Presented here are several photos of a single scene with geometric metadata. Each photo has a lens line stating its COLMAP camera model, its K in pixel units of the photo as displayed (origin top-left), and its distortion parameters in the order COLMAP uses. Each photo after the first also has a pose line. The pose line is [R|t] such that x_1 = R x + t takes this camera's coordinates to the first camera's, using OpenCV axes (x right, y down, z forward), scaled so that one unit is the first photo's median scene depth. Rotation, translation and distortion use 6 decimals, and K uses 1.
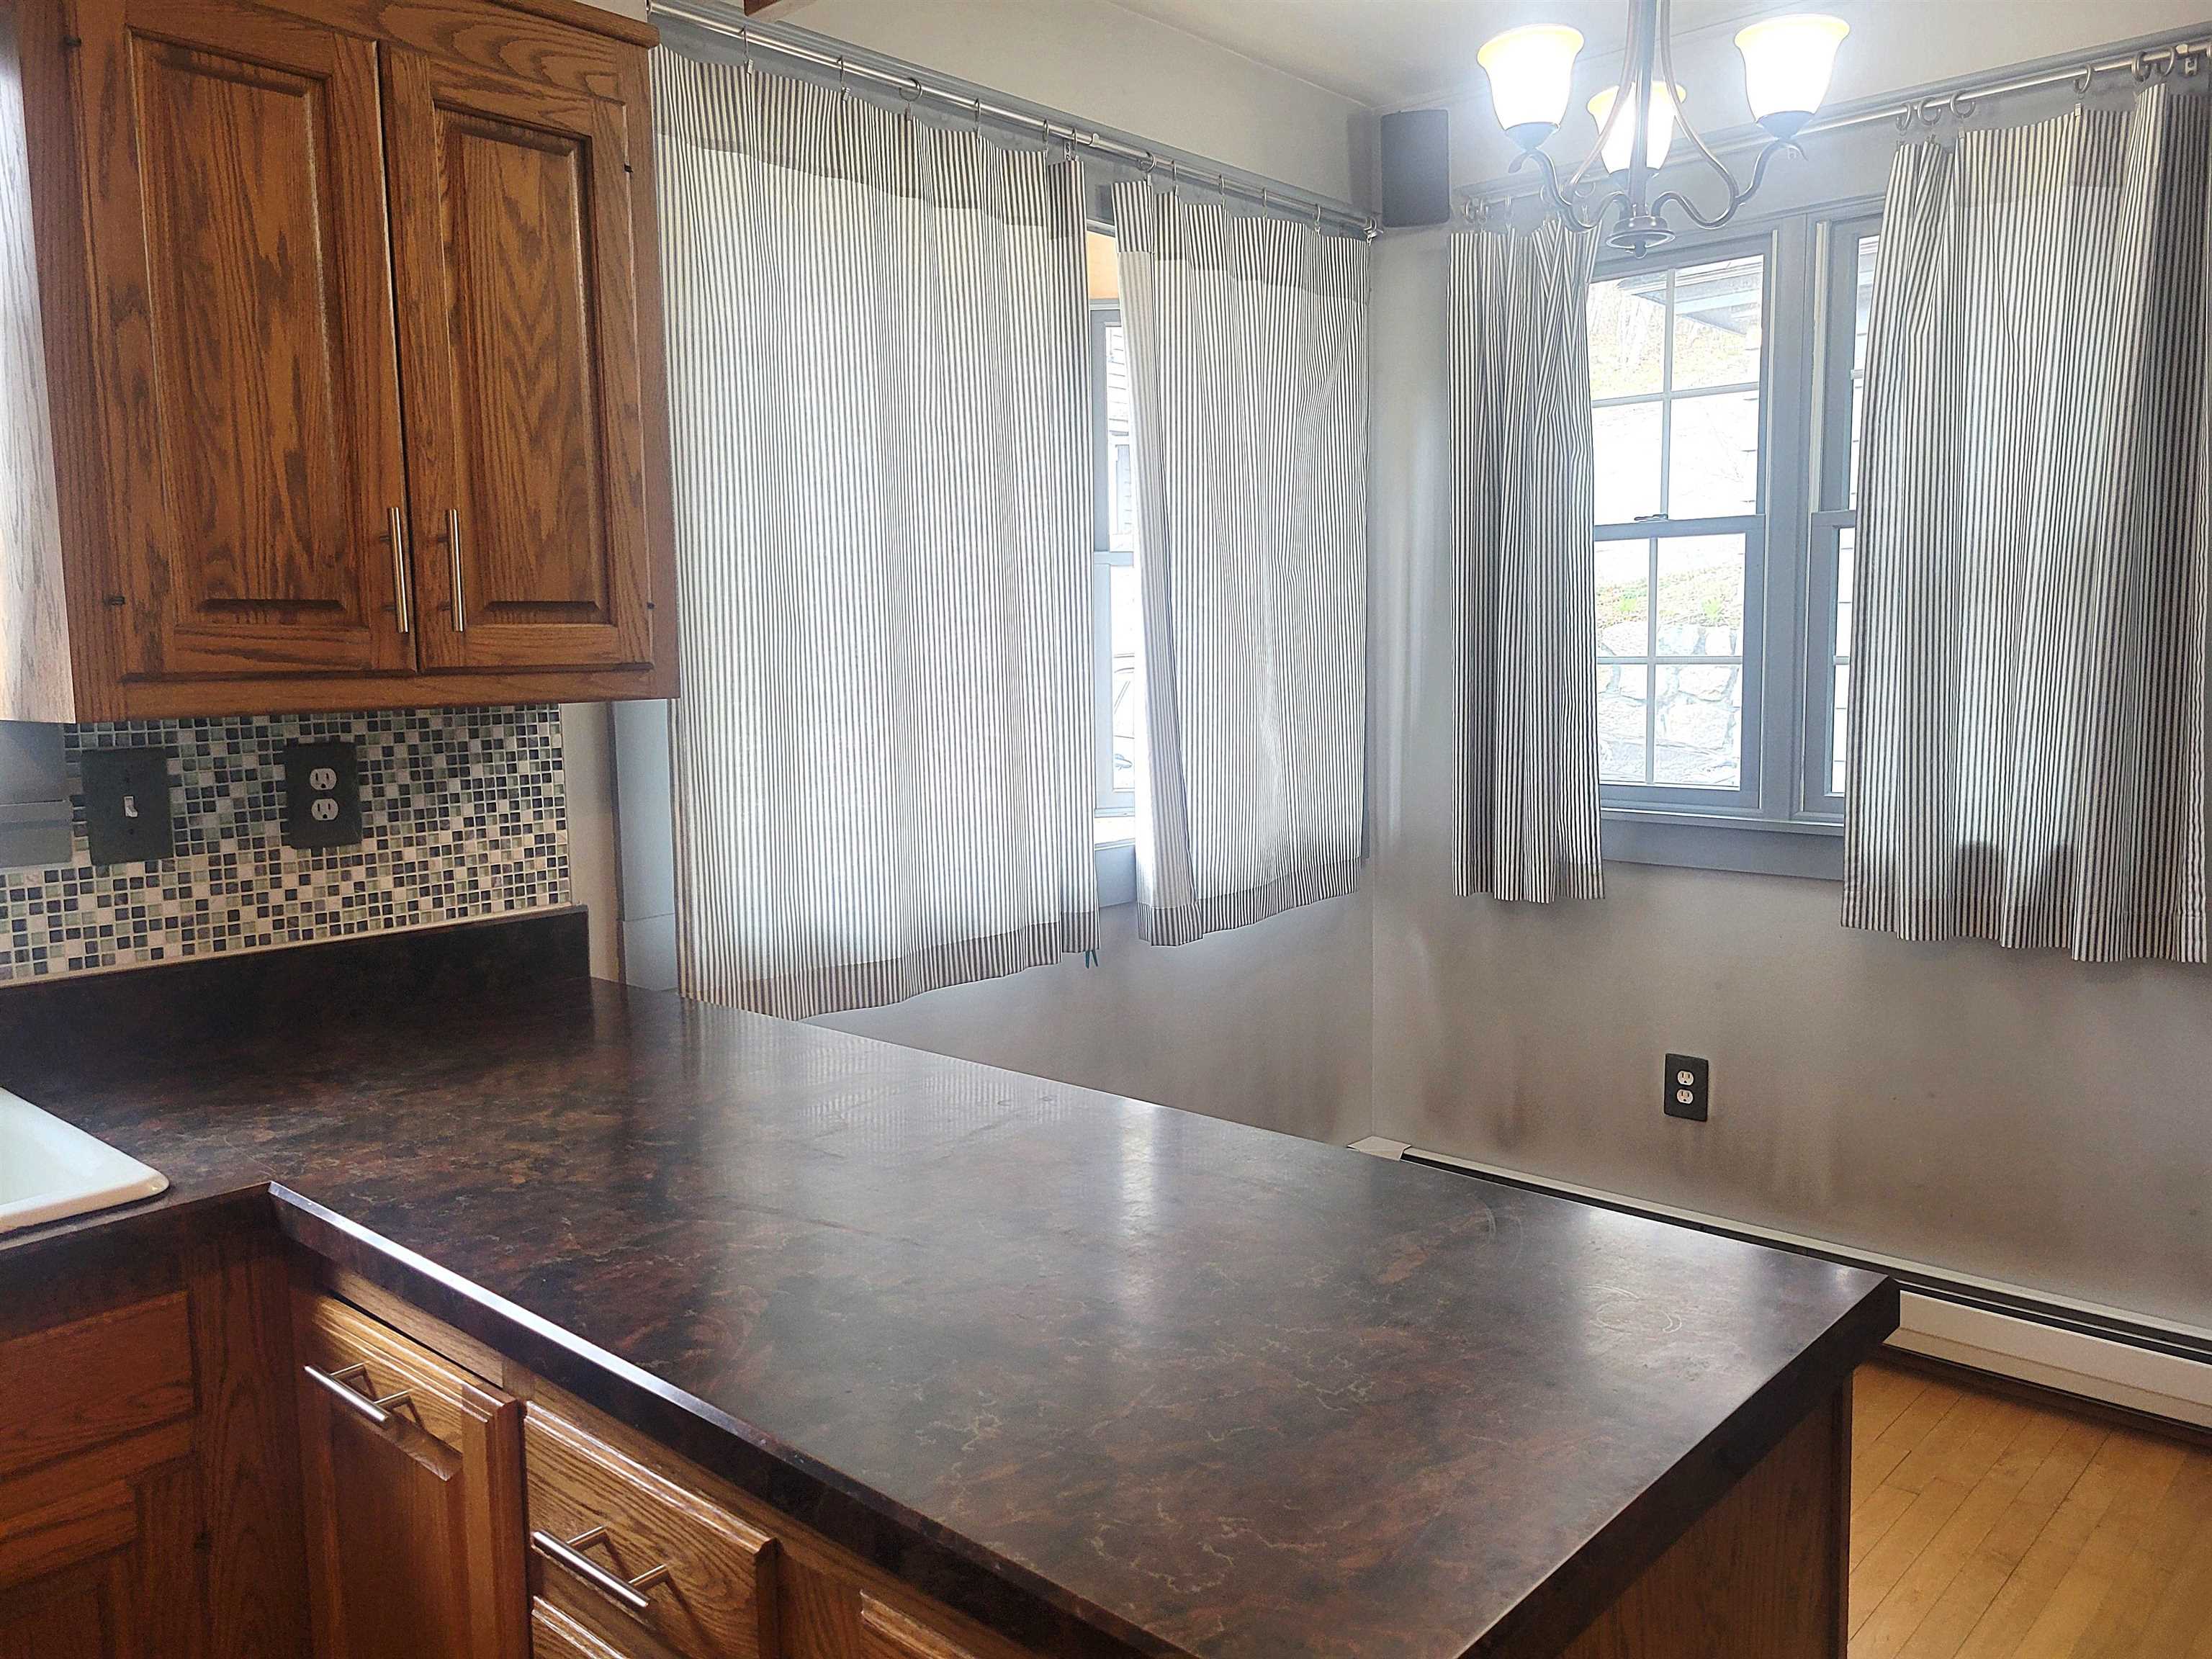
lens RADIAL K [[1647.2, 0, 1116.9], [0, 1647.2, 816.1], [0, 0, 1]] dist [0.044251, -0.023319]
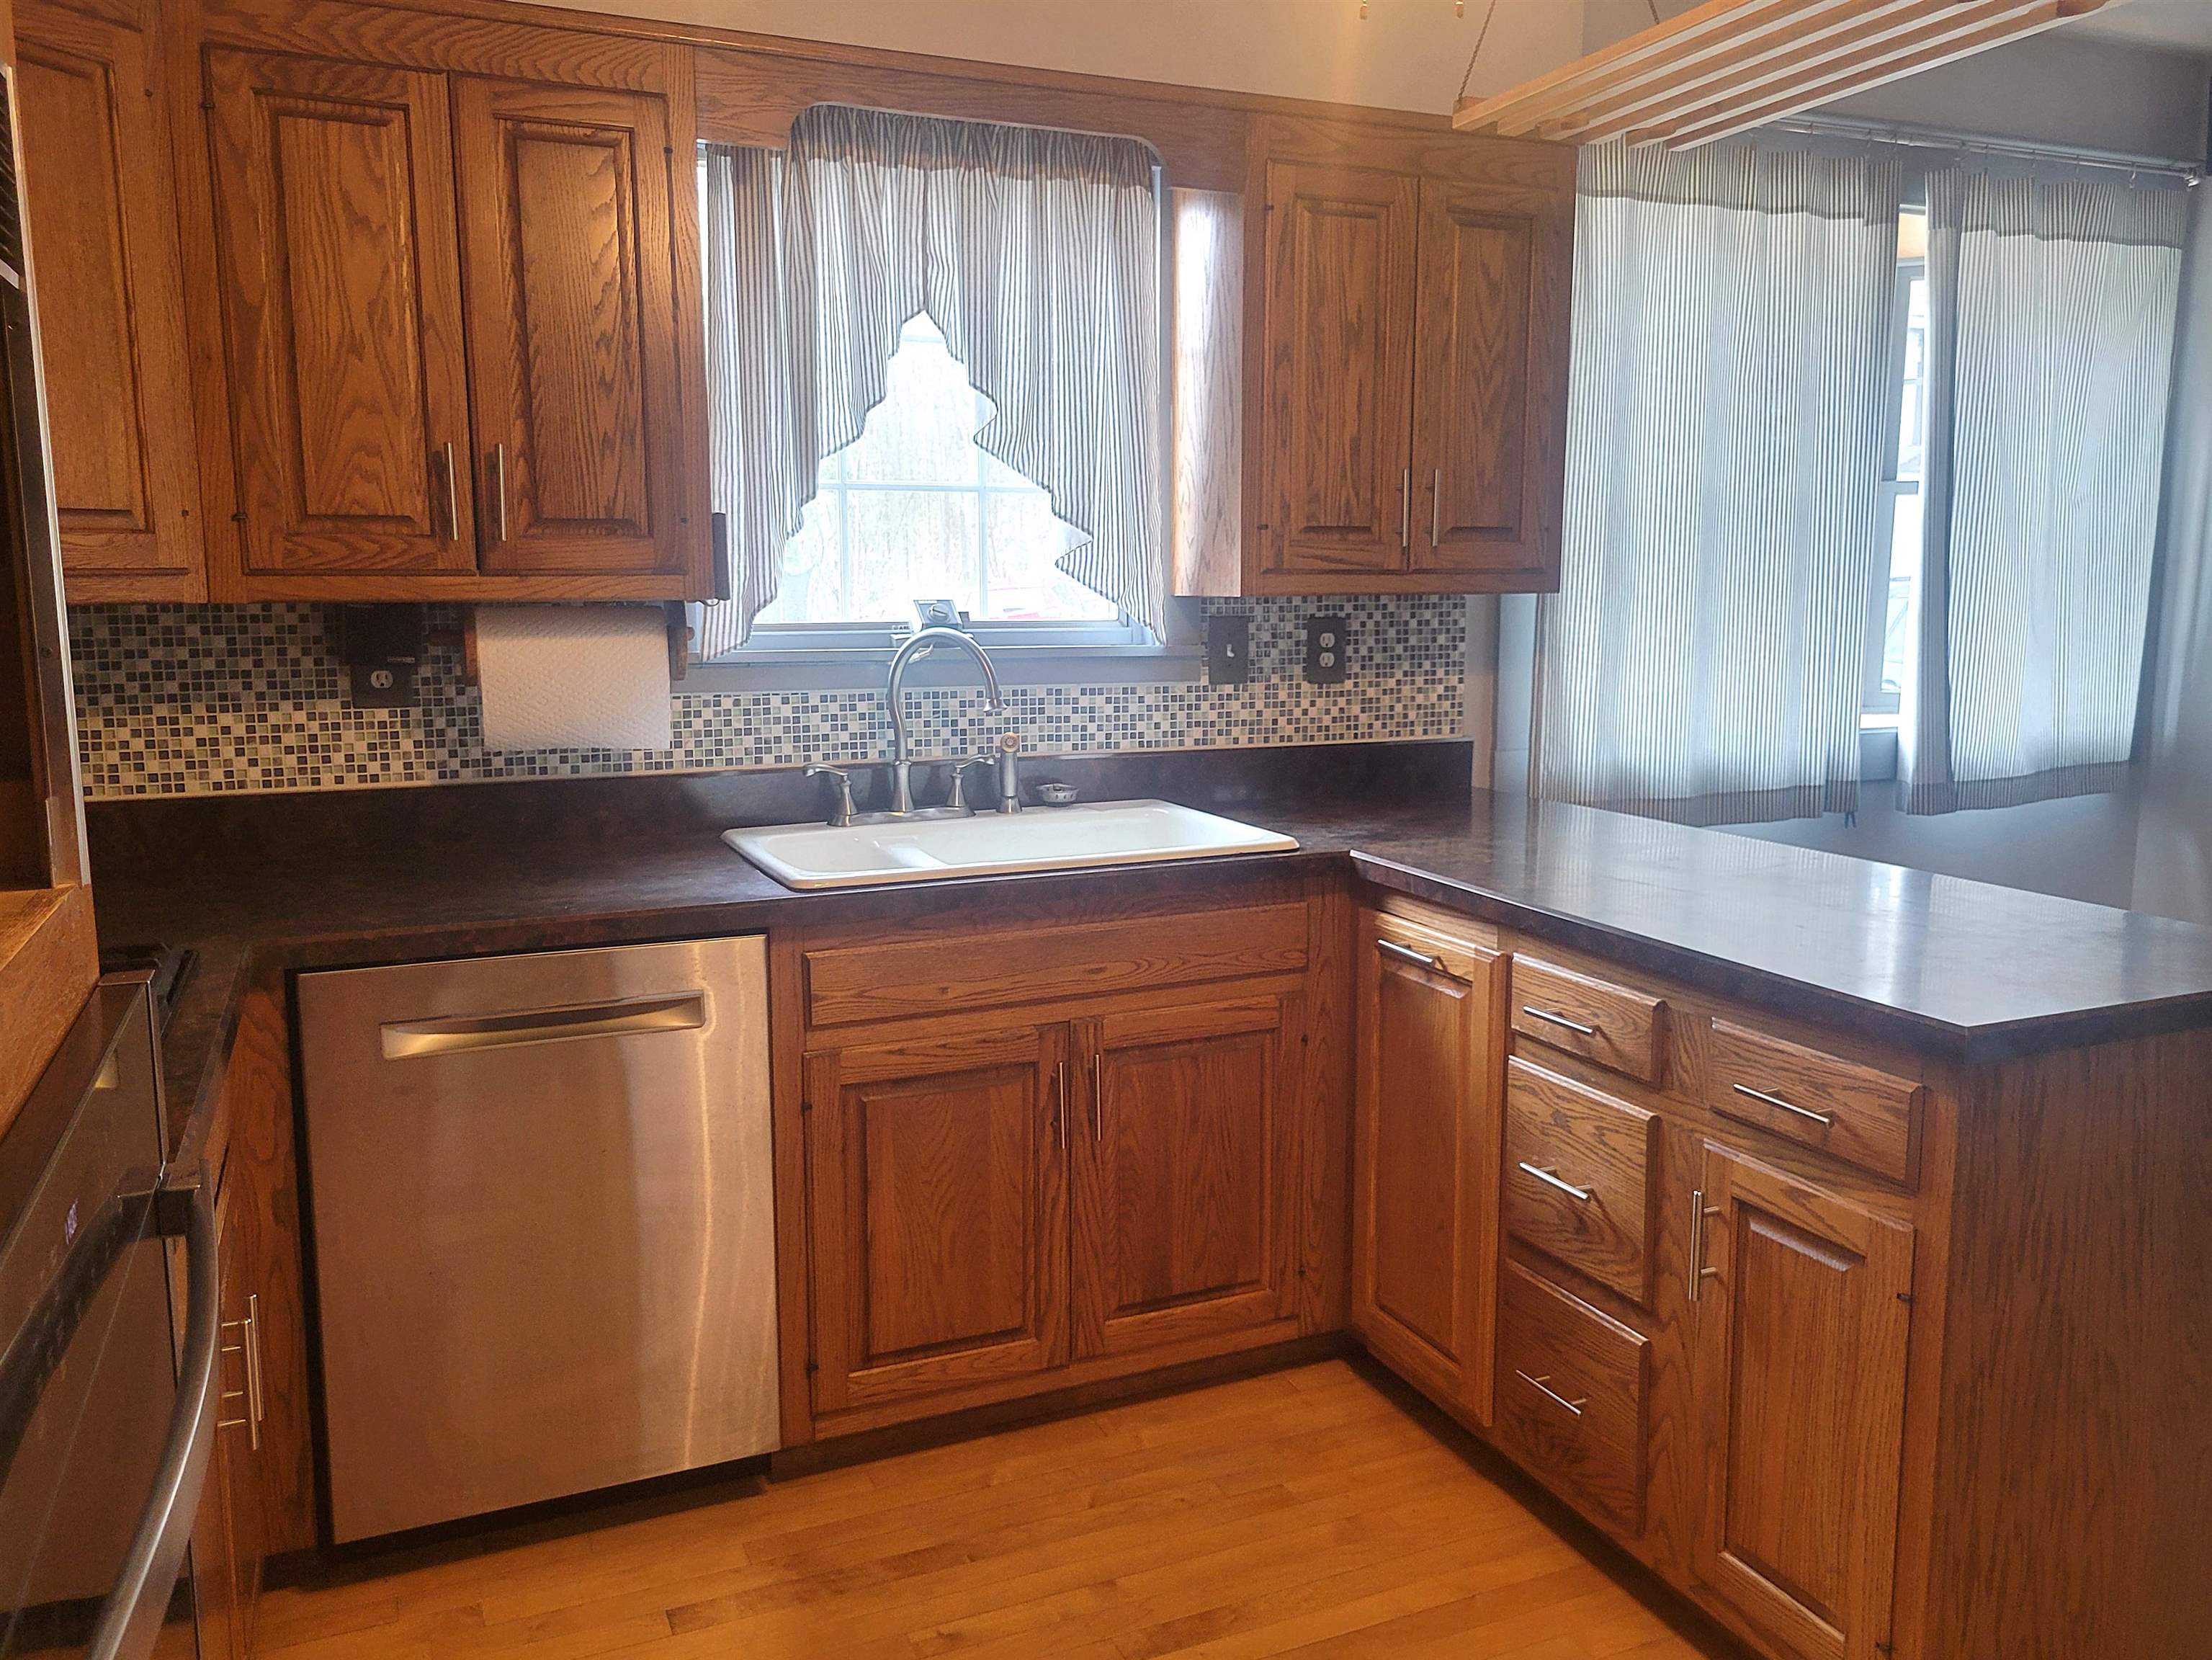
lens RADIAL K [[1647.4, 0, 1123.1], [0, 1647.4, 809.5], [0, 0, 1]] dist [0.044251, -0.023319]
pose [[0.907416, 0.077131, -0.413095, 0.005009], [-0.058726, 0.996640, 0.057089, 0.063242], [0.416110, -0.027544, 0.908897, -0.534492]]
